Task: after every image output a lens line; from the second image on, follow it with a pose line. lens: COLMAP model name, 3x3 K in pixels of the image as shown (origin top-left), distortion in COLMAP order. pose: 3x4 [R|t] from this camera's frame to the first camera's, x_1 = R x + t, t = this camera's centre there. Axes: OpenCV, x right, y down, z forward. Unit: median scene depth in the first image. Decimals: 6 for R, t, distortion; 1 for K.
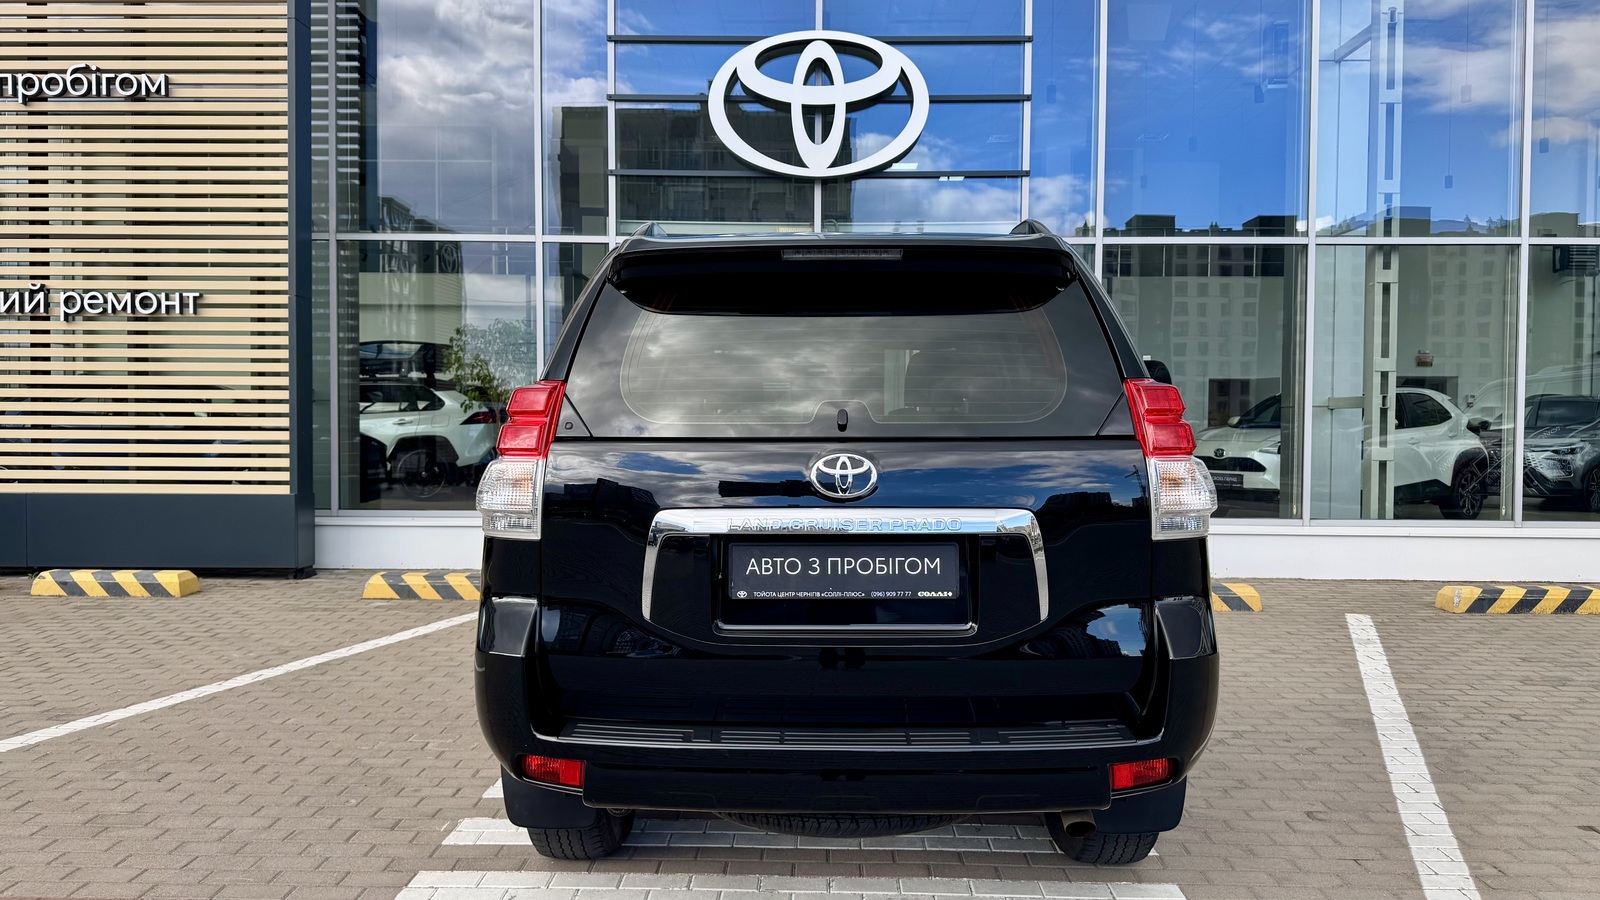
lens RADIAL K [[1120.5, 0, 803.1], [0, 1120.5, 450.9], [0, 0, 1]] dist [0.024381, -0.025219]
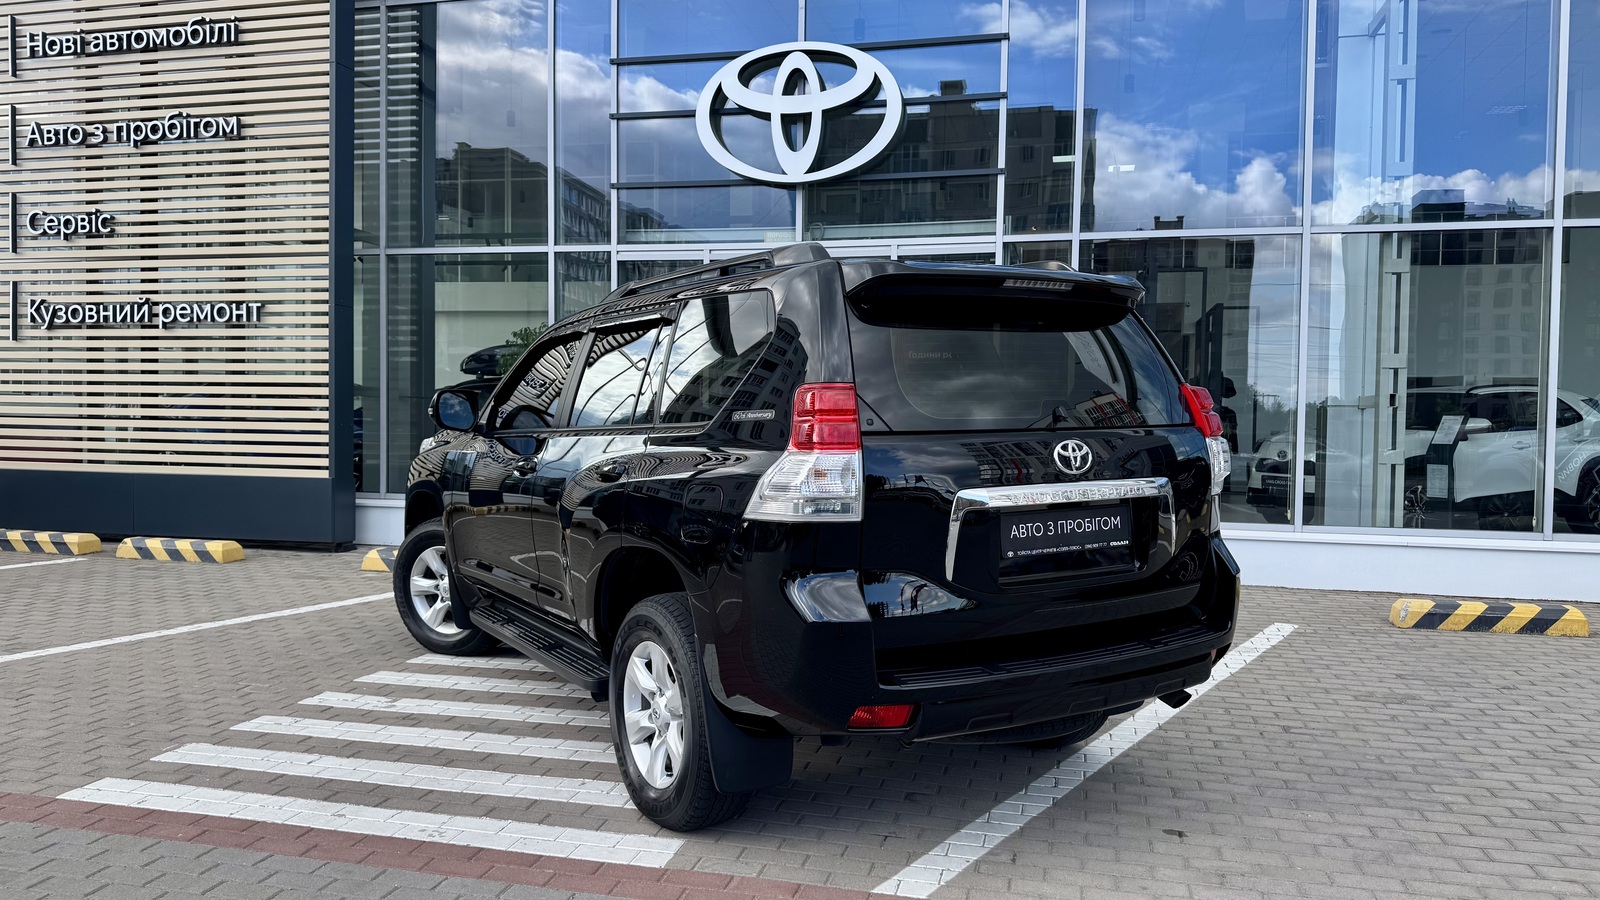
lens RADIAL K [[1120.5, 0, 803.1], [0, 1120.5, 450.9], [0, 0, 1]] dist [0.024381, -0.025219]
pose [[0.976037, 0.013375, -0.217192, 0.264389], [-0.013179, 0.999910, 0.002349, 0.001898], [0.217204, 0.000570, 0.976126, -0.013054]]
